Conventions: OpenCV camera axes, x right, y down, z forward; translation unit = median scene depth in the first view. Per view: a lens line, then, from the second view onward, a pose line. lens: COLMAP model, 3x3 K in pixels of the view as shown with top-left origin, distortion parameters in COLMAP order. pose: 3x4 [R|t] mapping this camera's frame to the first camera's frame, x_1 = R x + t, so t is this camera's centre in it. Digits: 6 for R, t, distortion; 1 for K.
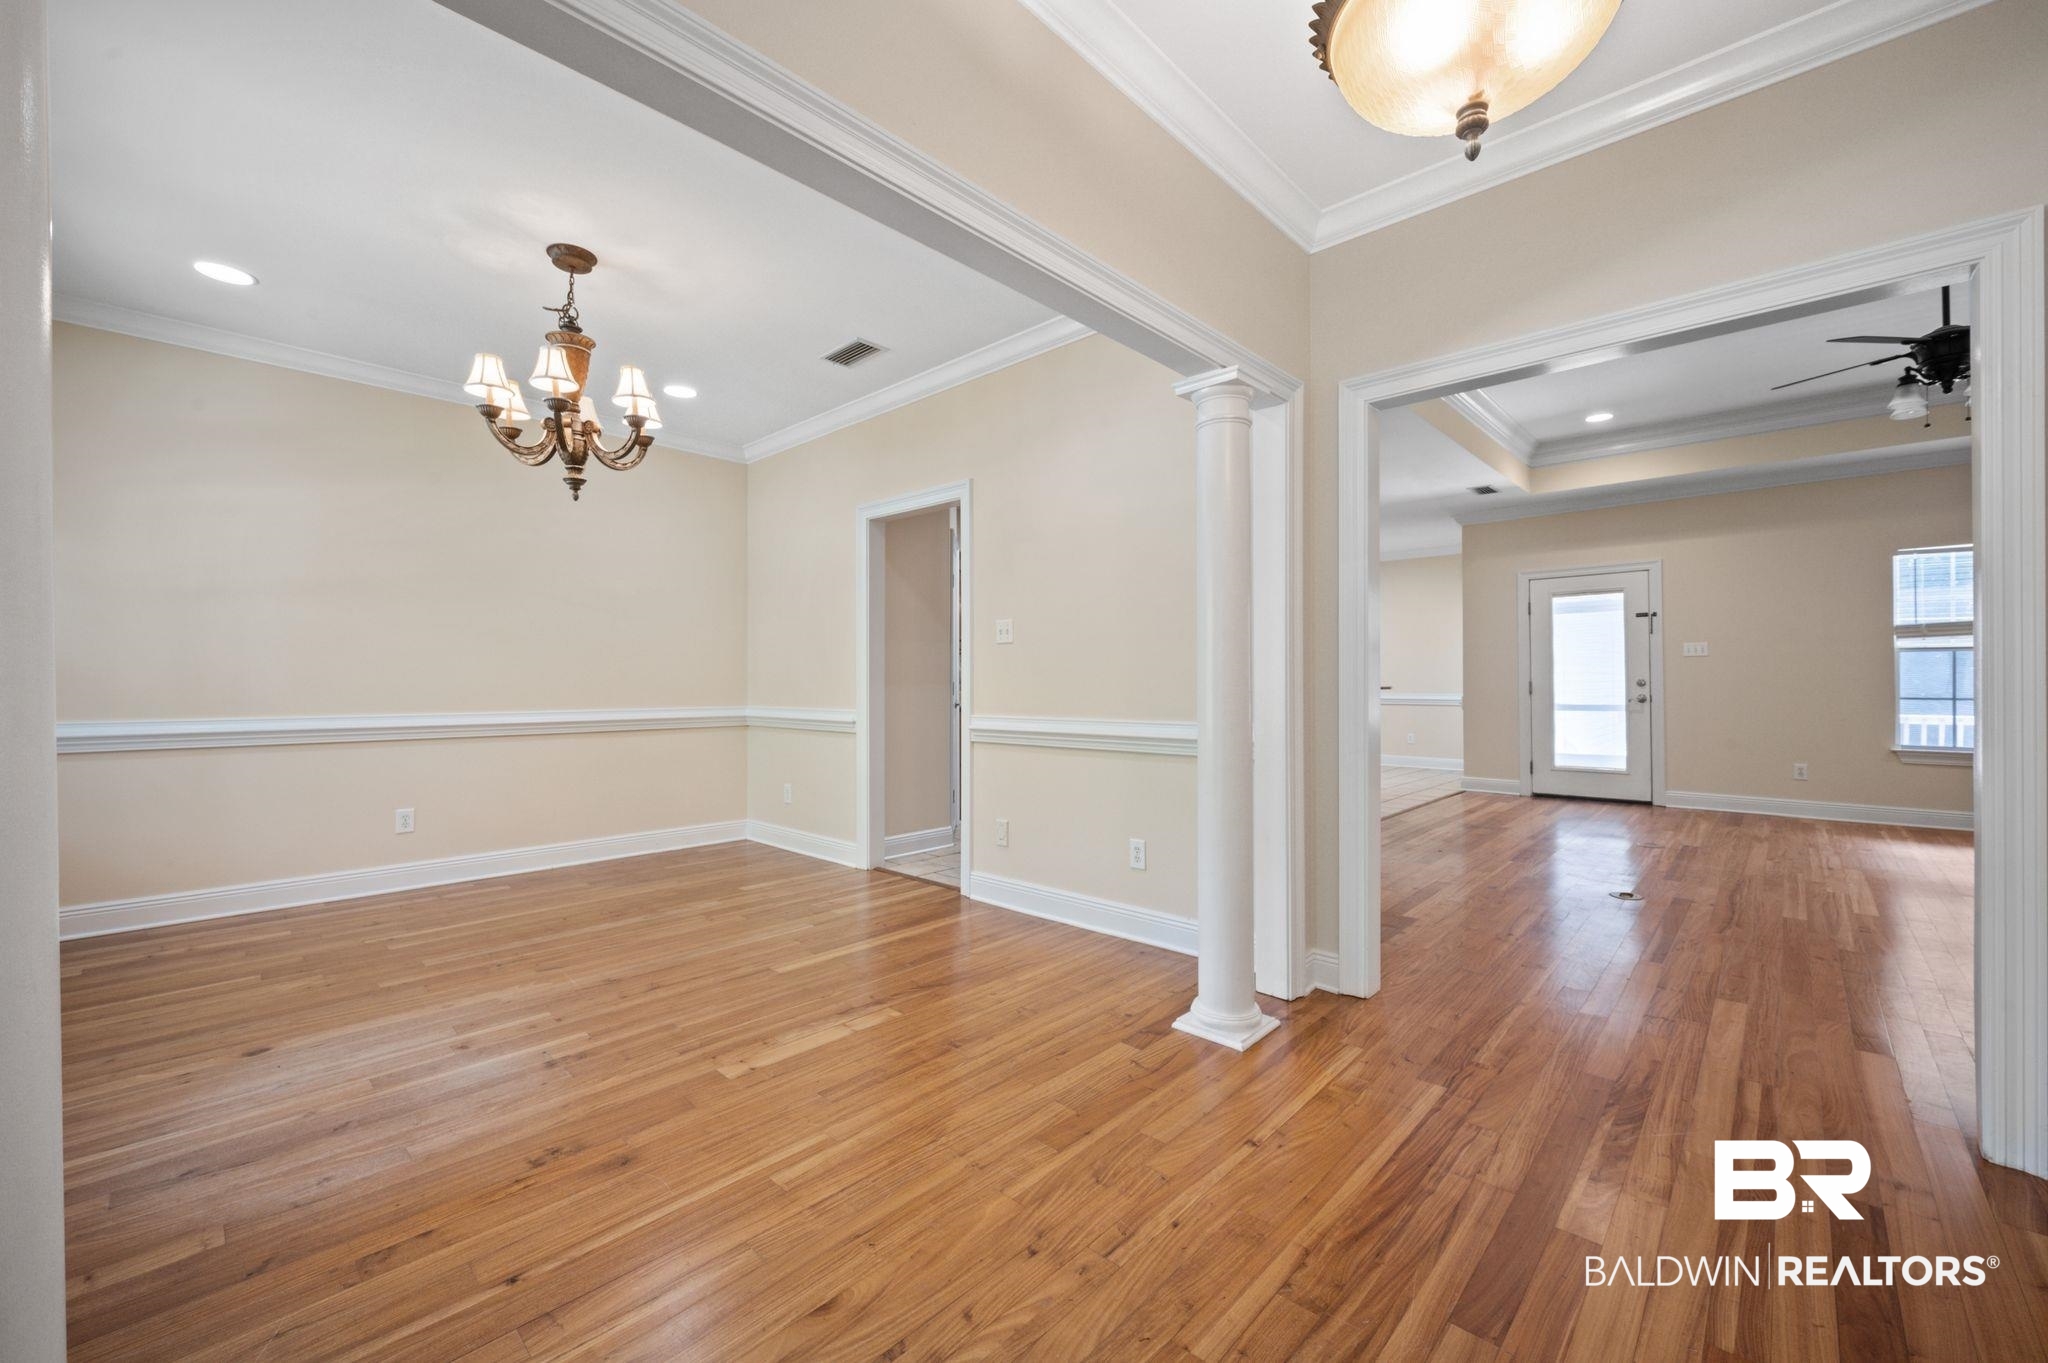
lens RADIAL K [[816.5, 0, 1039.8], [0, 816.5, 684.6], [0, 0, 1]] dist [-0.000782, -0.000031]
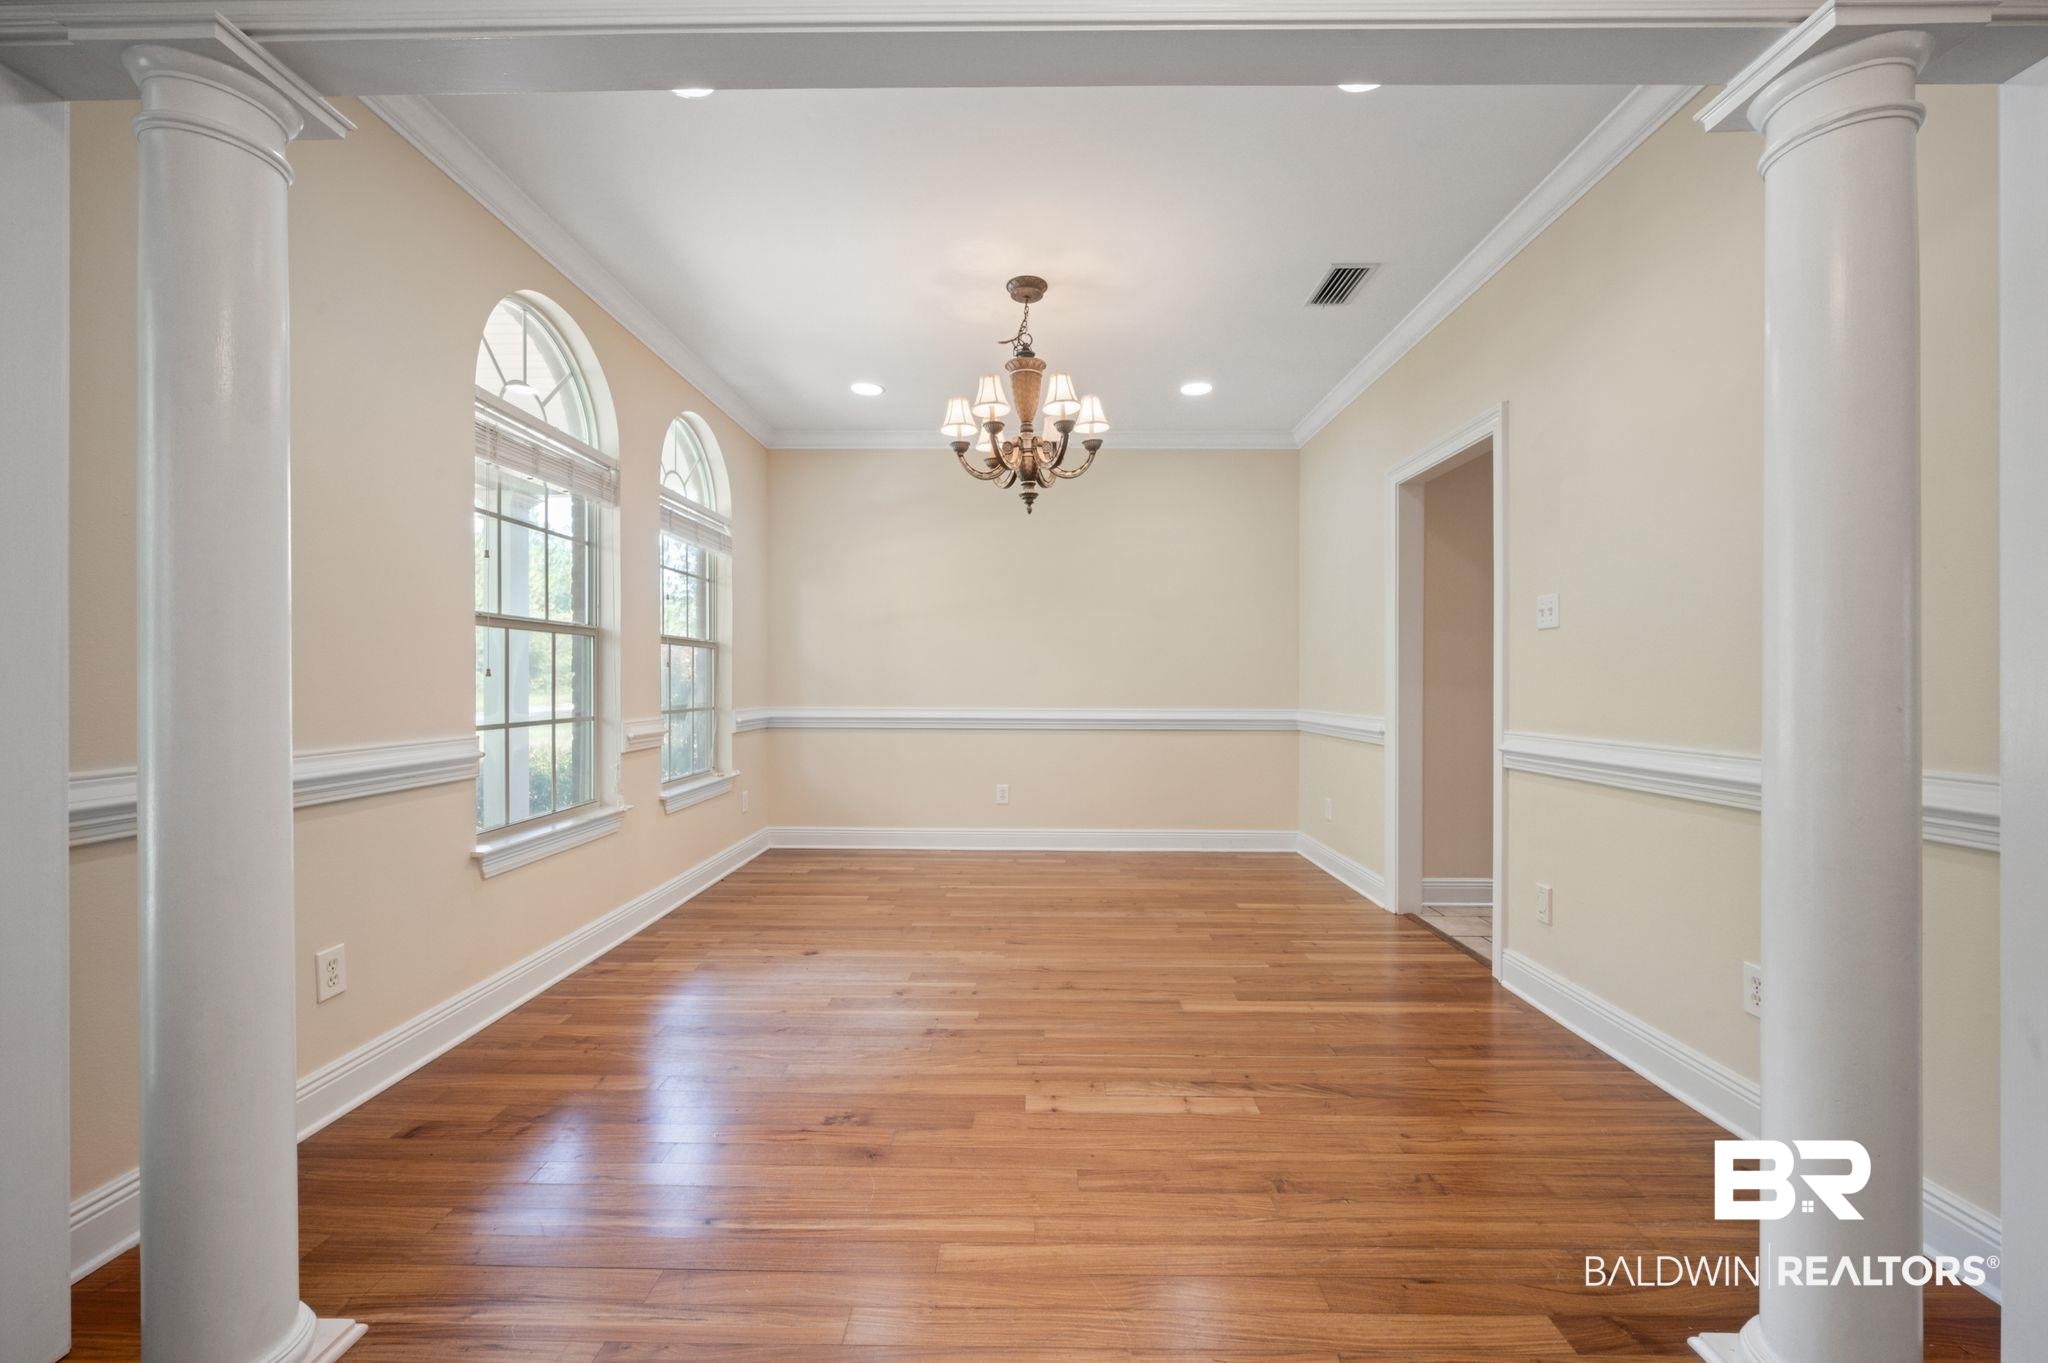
lens RADIAL K [[808.2, 0, 1027.7], [0, 808.2, 687.7], [0, 0, 1]] dist [-0.003242, -0.000286]
pose [[0.666244, 0.007410, -0.745697, 0.228941], [-0.005730, 0.999972, 0.004818, -0.001777], [0.745711, 0.001063, 0.666268, 0.296052]]
